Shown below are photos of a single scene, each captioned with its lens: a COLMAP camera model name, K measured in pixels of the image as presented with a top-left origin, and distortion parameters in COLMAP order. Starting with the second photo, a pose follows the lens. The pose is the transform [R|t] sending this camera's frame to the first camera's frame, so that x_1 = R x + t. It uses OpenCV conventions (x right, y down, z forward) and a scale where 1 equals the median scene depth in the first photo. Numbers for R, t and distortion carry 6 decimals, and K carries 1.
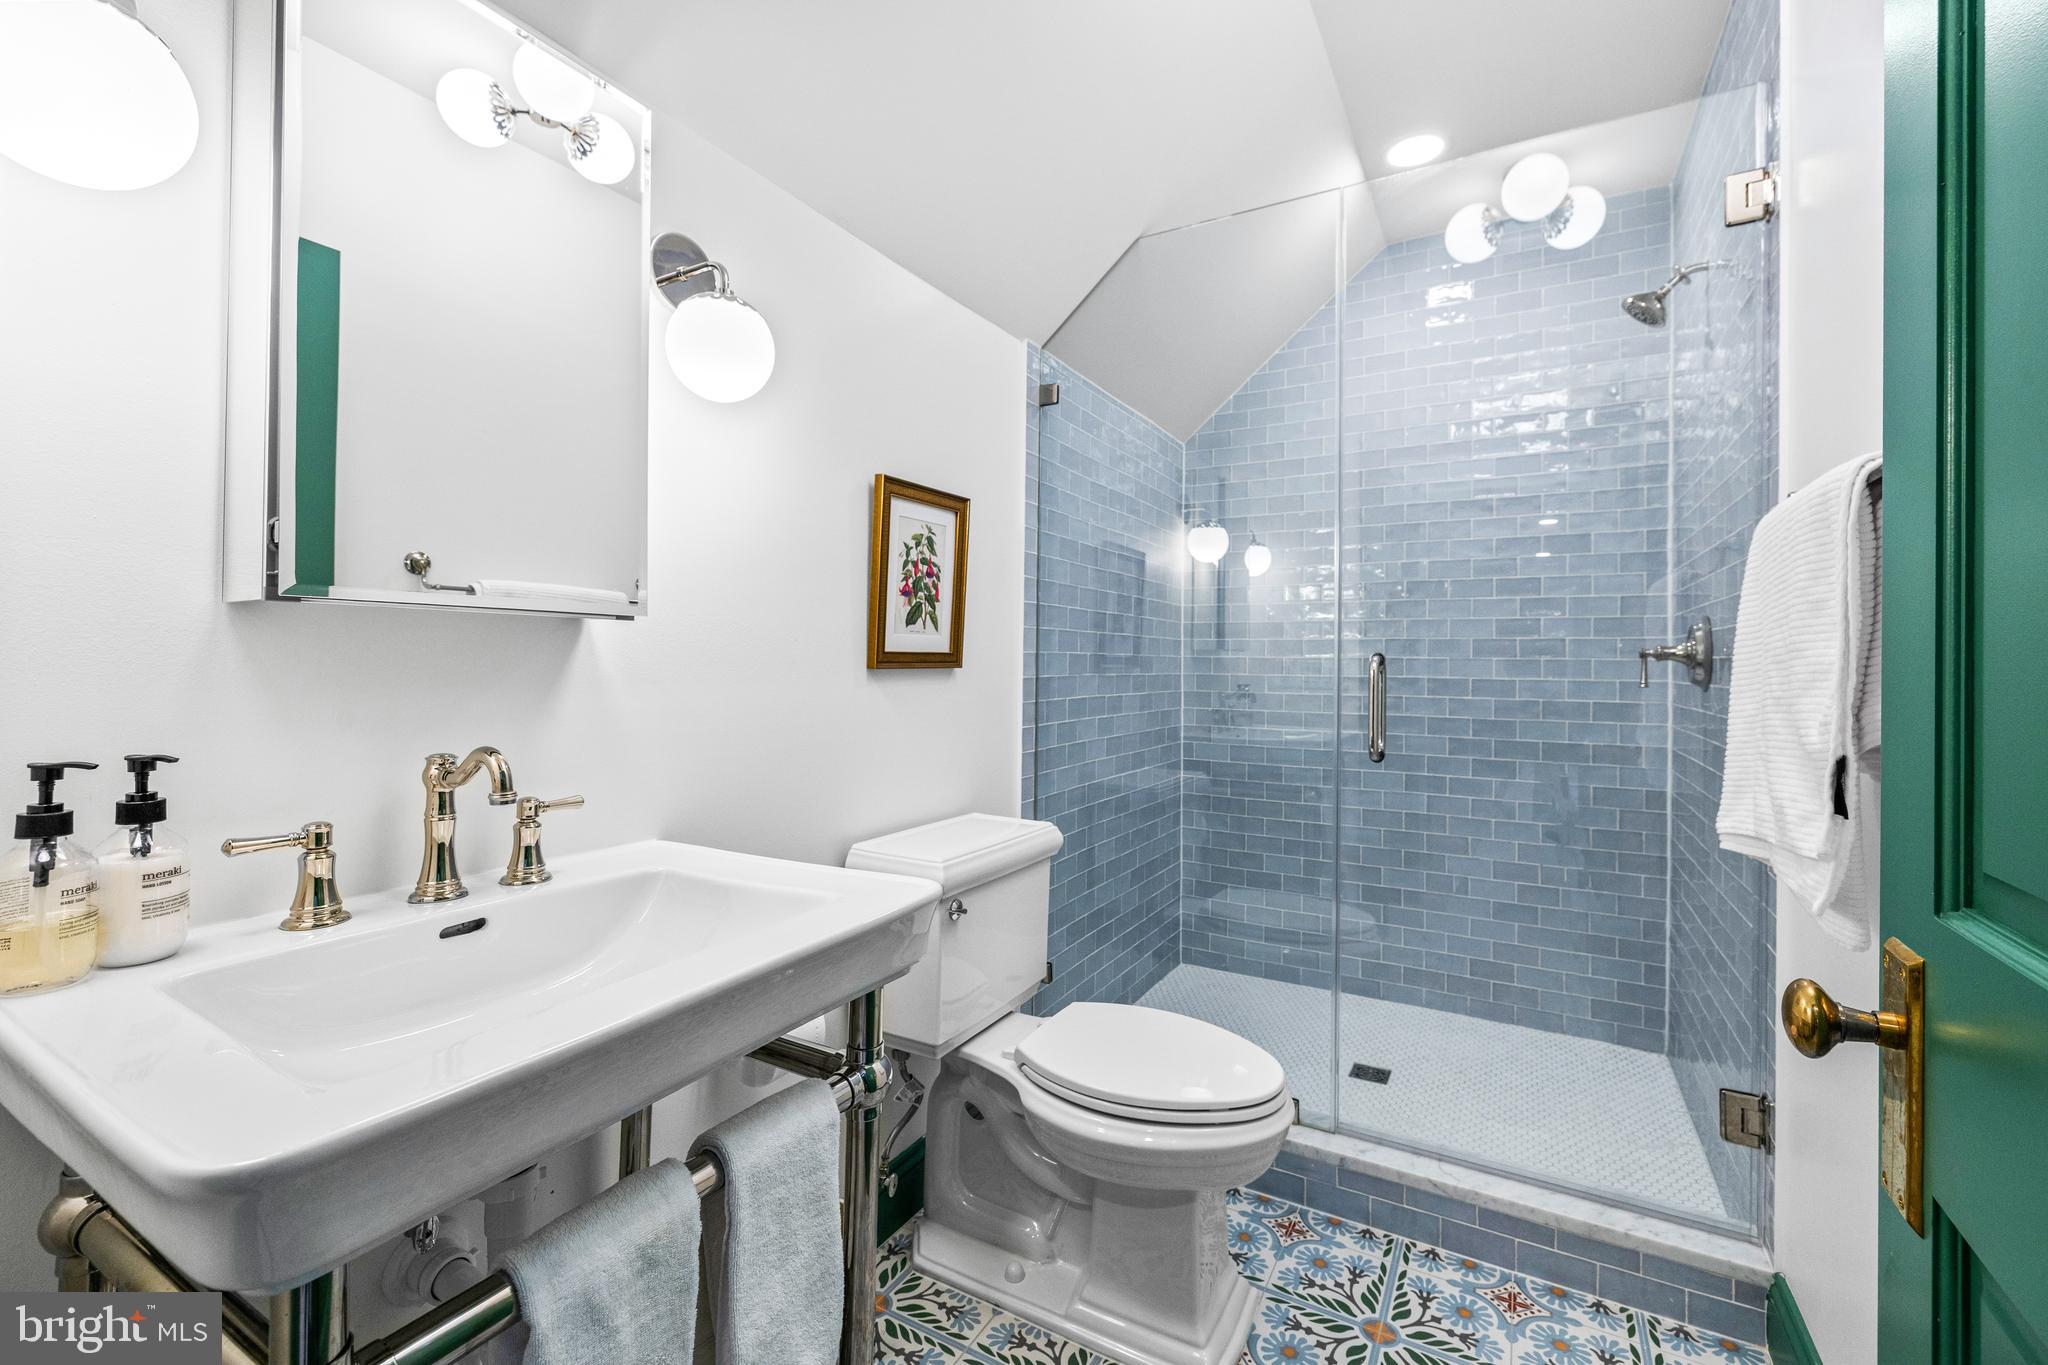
lens RADIAL K [[872.6, 0, 1024.2], [0, 872.6, 671.0], [0, 0, 1]] dist [0.000657, 0.000085]
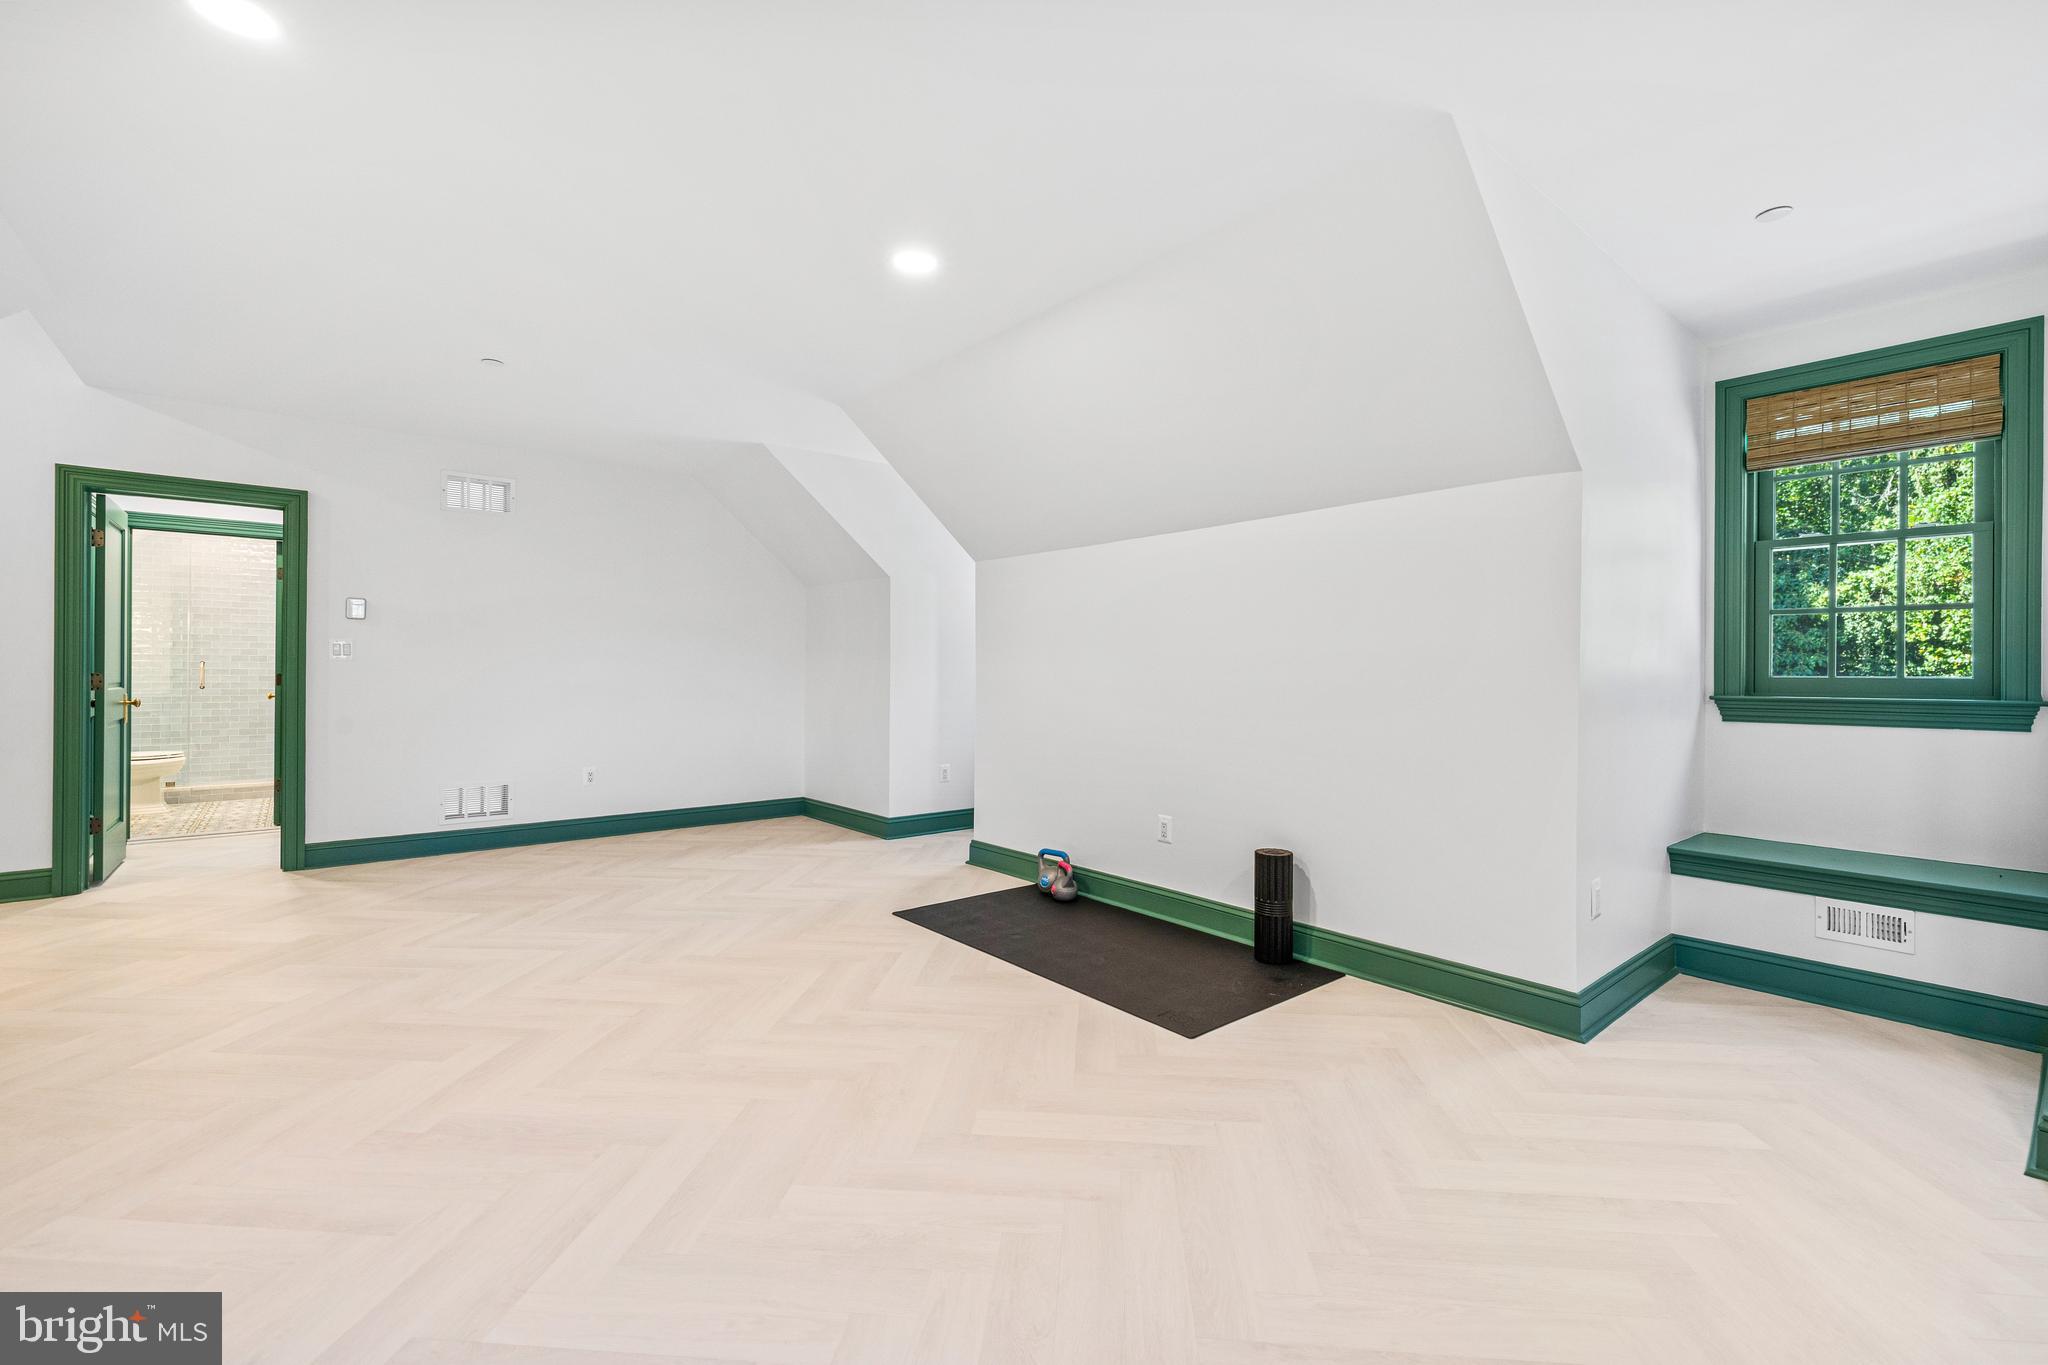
lens RADIAL K [[872.6, 0, 1026.0], [0, 872.6, 676.6], [0, 0, 1]] dist [0.000657, 0.000085]
pose [[0.340070, -0.002480, 0.940397, -1.356170], [-0.003171, 0.999988, 0.003784, 0.014198], [-0.940395, -0.004269, 0.340058, -2.546721]]
